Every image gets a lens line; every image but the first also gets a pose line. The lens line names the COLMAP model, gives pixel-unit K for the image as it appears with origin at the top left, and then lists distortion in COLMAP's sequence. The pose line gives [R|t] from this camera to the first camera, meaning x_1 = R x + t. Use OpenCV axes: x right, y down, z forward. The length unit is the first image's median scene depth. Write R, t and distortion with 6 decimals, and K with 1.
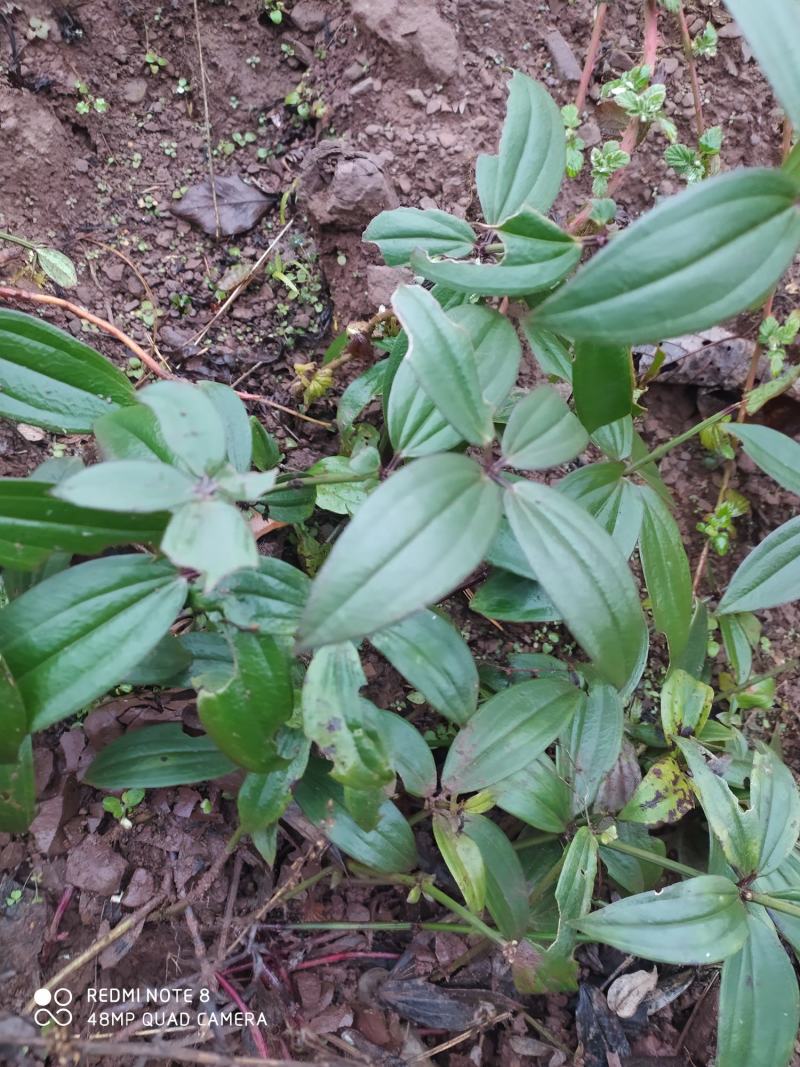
lens RADIAL K [[820.9, 0, 408.2], [0, 820.9, 535.0], [0, 0, 1]] dist [0.055250, -0.074537]
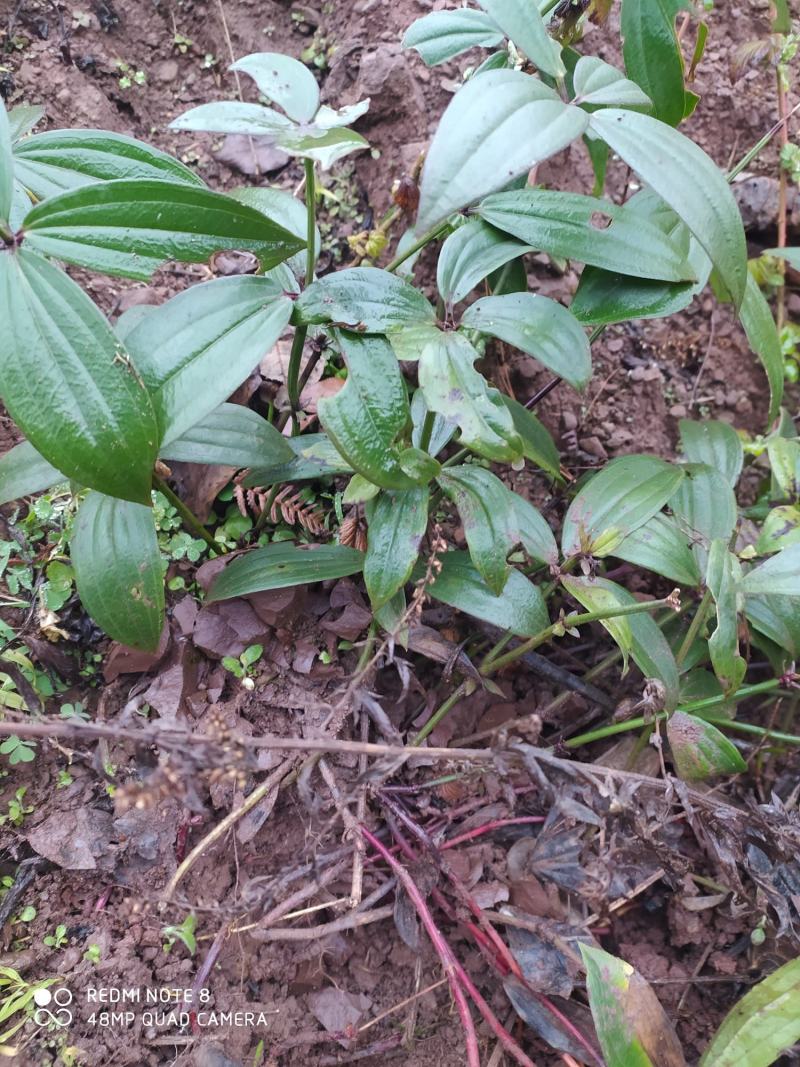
lens RADIAL K [[820.9, 0, 408.2], [0, 820.9, 535.0], [0, 0, 1]] dist [0.055250, -0.074537]
pose [[0.986576, -0.159875, -0.033292, -0.076304], [0.152901, 0.975927, -0.155523, 0.295634], [0.057355, 0.148345, 0.987271, 0.016819]]
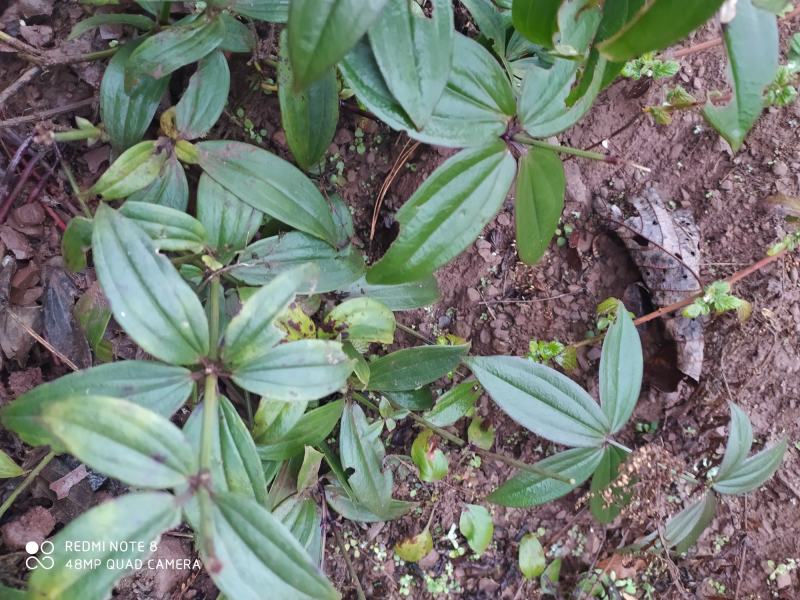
lens RADIAL K [[622.8, 0, 400.0], [0, 622.8, 300.0], [0, 0, 1]] dist [0.087677, -0.145549]
pose [[0.479573, 0.863619, -0.155471, 0.360692], [-0.872580, 0.488078, 0.019599, 0.107596], [0.092809, 0.126262, 0.987646, 0.130419]]
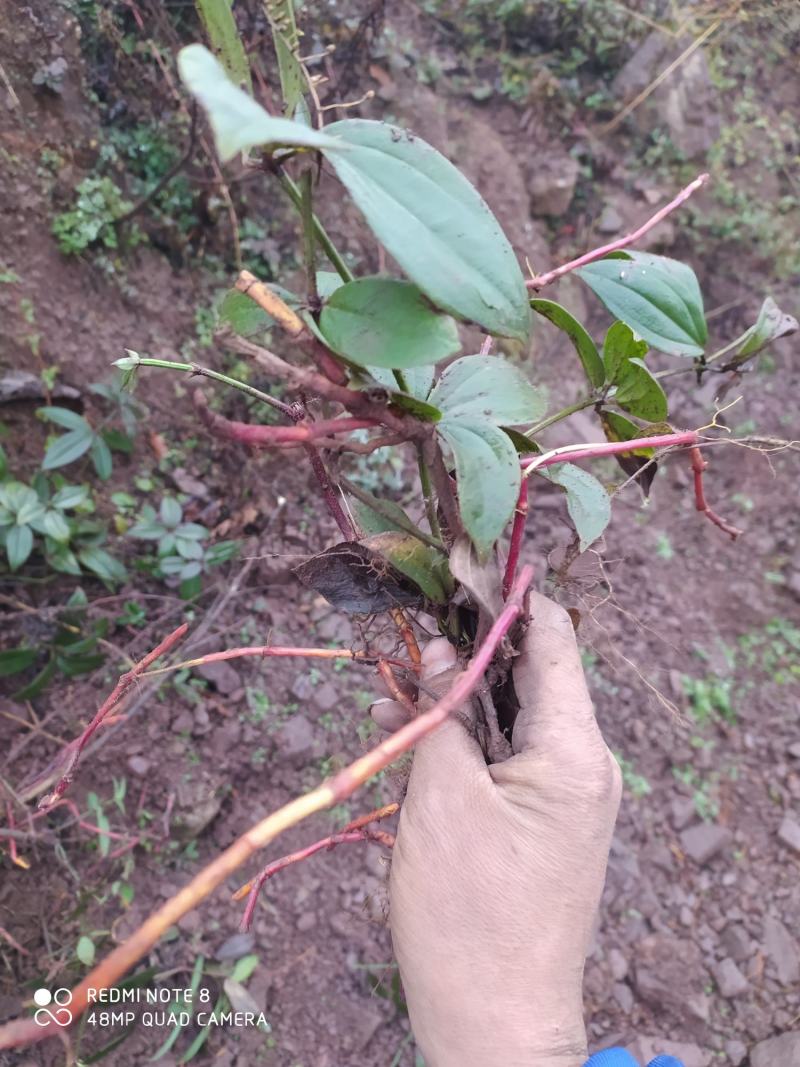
lens RADIAL K [[820.9, 0, 408.2], [0, 820.9, 535.0], [0, 0, 1]] dist [0.055250, -0.074537]
pose [[0.913887, -0.222967, 0.339259, 0.471703], [0.264746, 0.960853, -0.081677, 0.813300], [-0.307766, 0.164461, 0.937141, -1.879554]]
